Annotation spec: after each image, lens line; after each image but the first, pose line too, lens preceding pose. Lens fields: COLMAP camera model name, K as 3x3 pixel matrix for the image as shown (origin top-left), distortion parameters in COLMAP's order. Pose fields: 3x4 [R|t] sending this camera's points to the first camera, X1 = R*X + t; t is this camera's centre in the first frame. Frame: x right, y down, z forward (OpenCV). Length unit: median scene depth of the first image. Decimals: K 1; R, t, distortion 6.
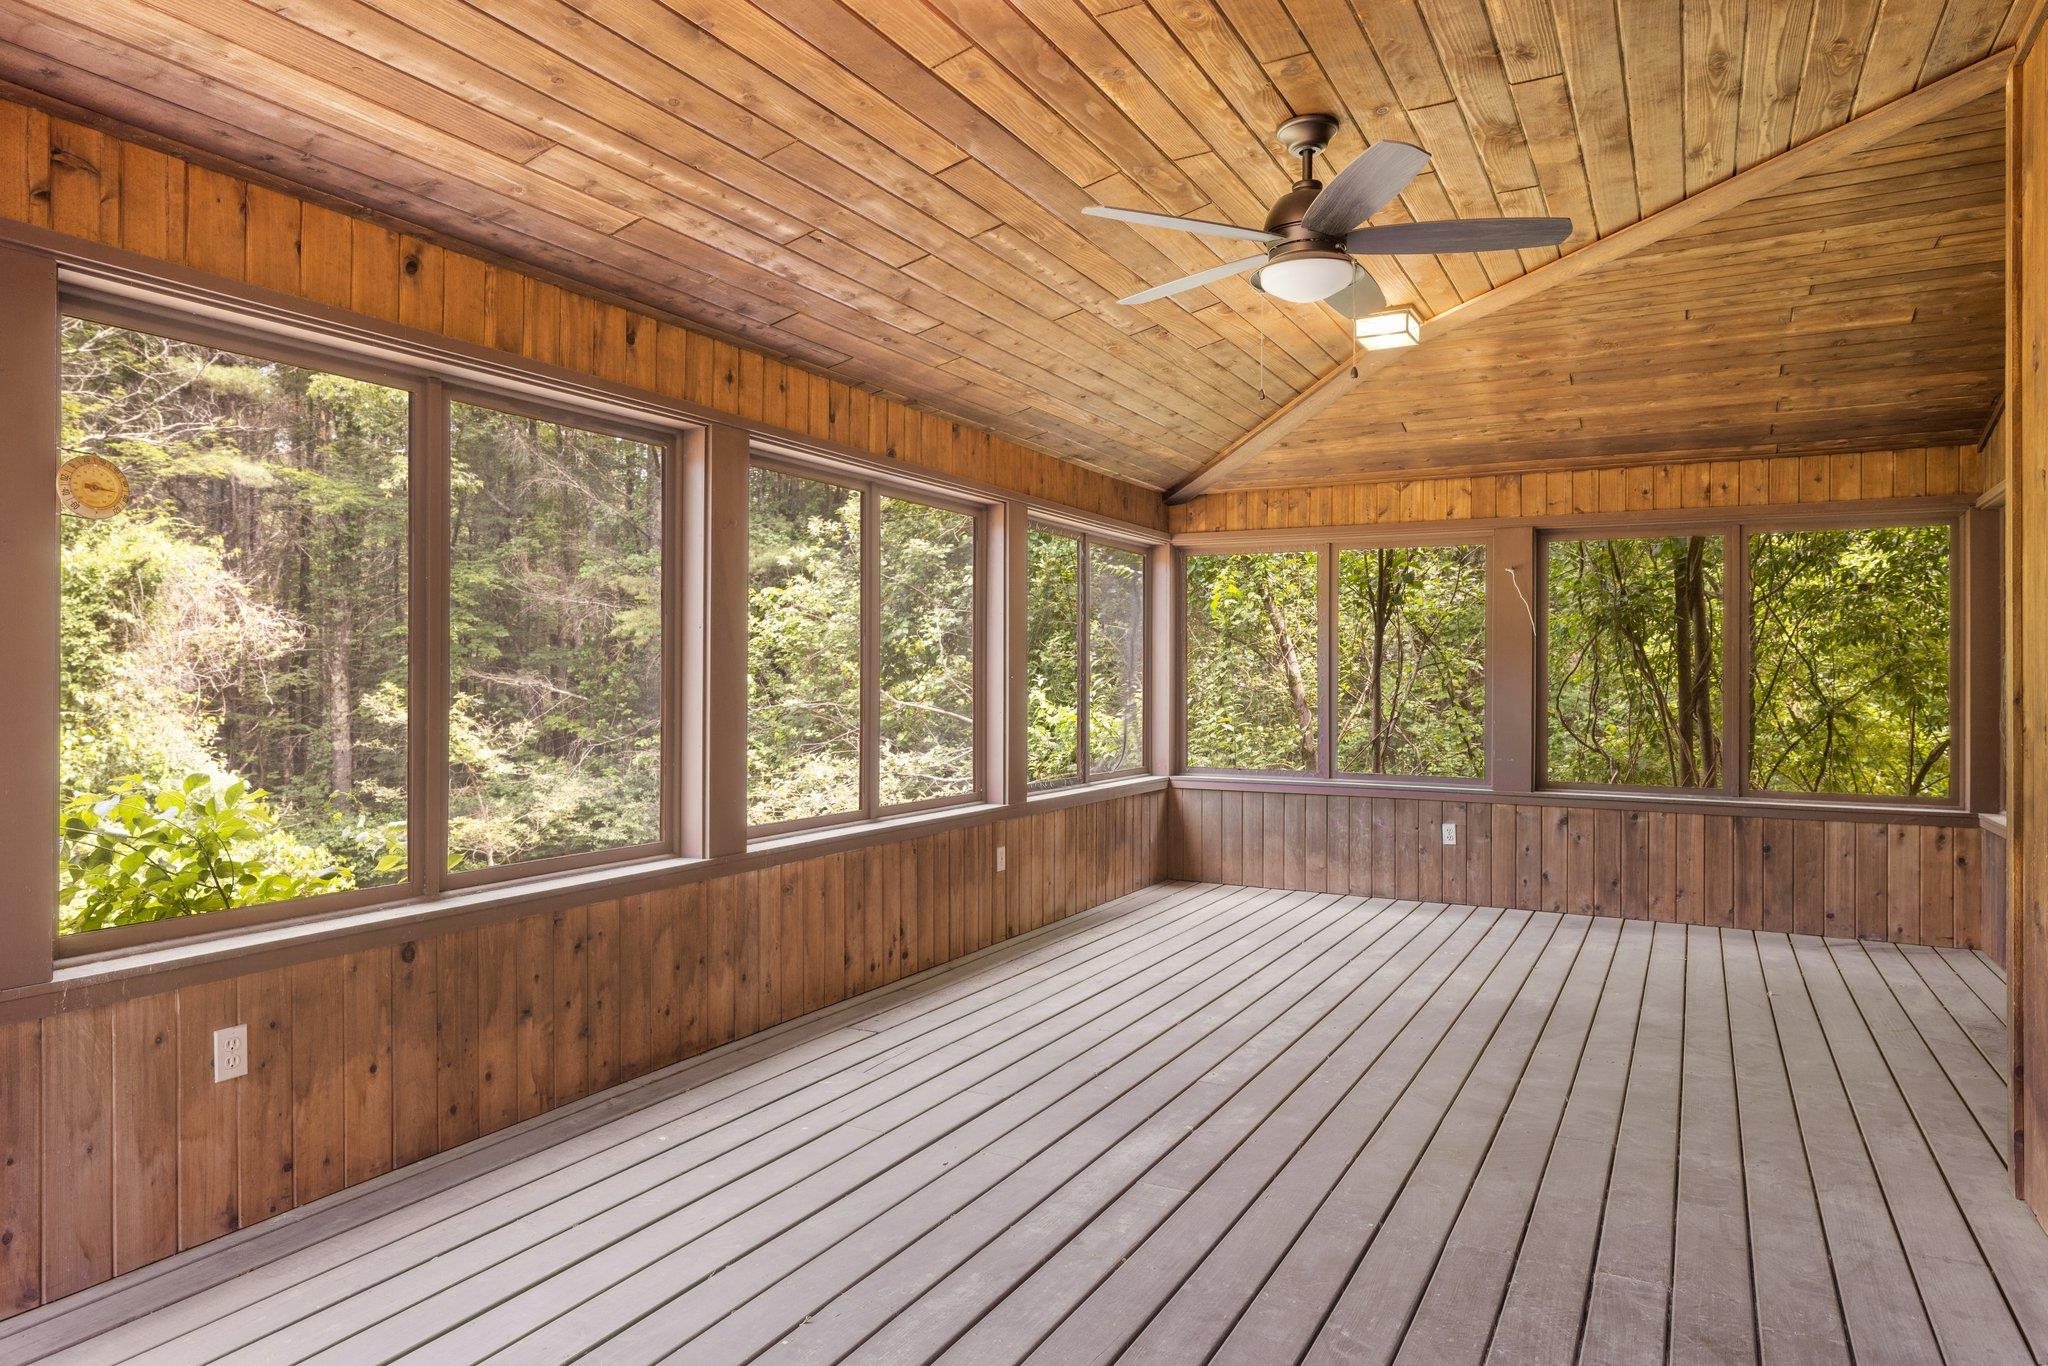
lens RADIAL K [[1289.7, 0, 1002.7], [0, 1289.7, 681.0], [0, 0, 1]] dist [-0.002271, 0.000900]
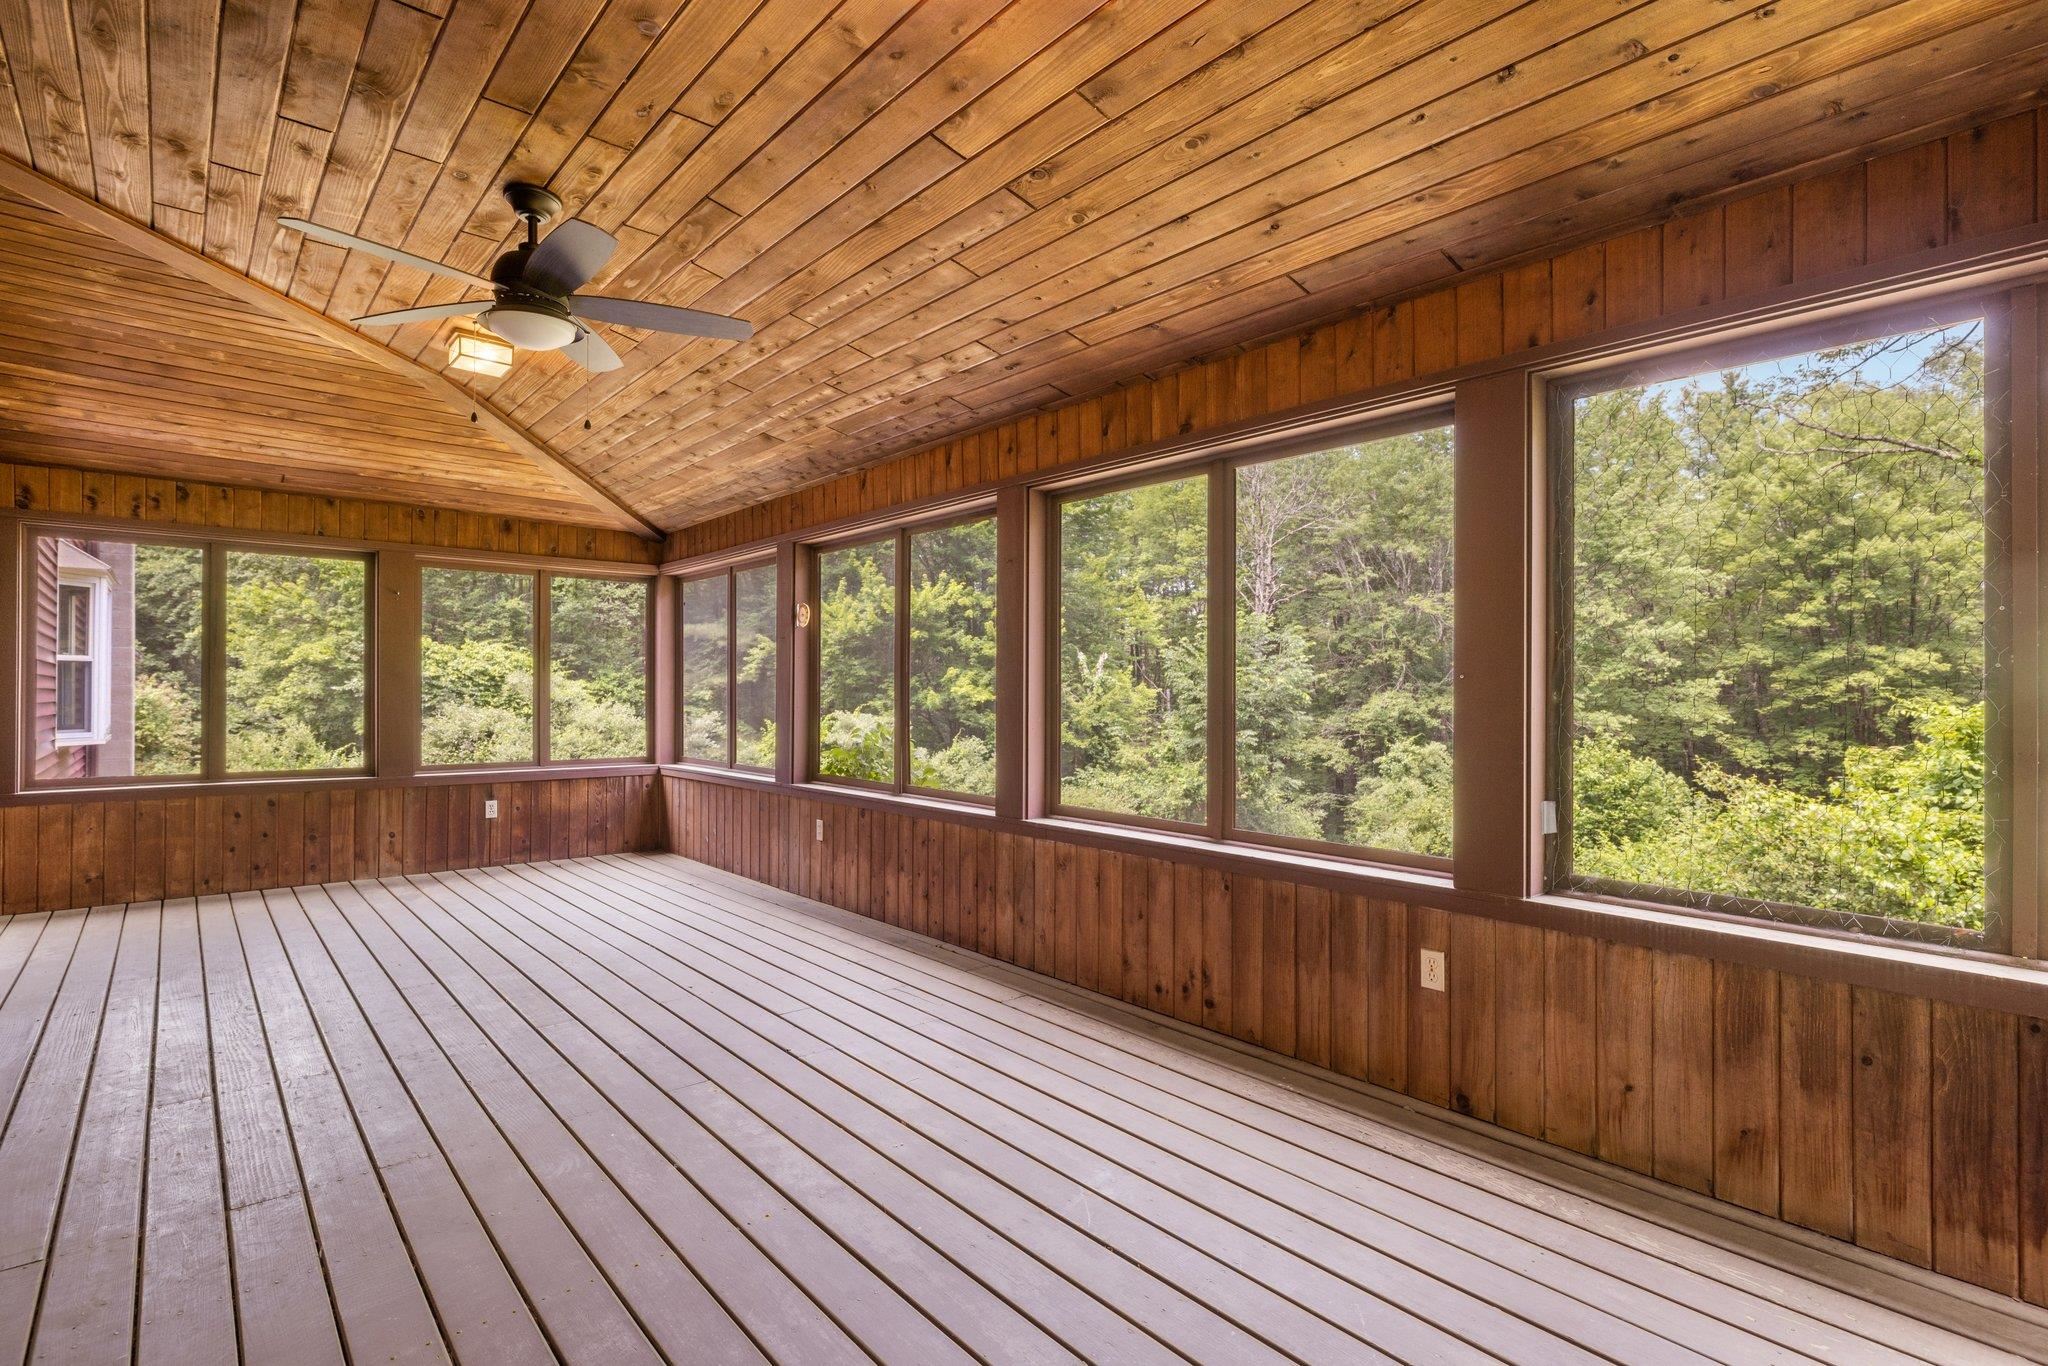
lens RADIAL K [[993.2, 0, 1019.1], [0, 993.2, 677.5], [0, 0, 1]] dist [-0.000022, 0.001325]
pose [[-0.360247, -0.011098, -0.932791, 0.487367], [-0.004209, 0.999938, -0.010272, 0.003159], [0.932848, 0.000225, -0.360271, 0.931345]]
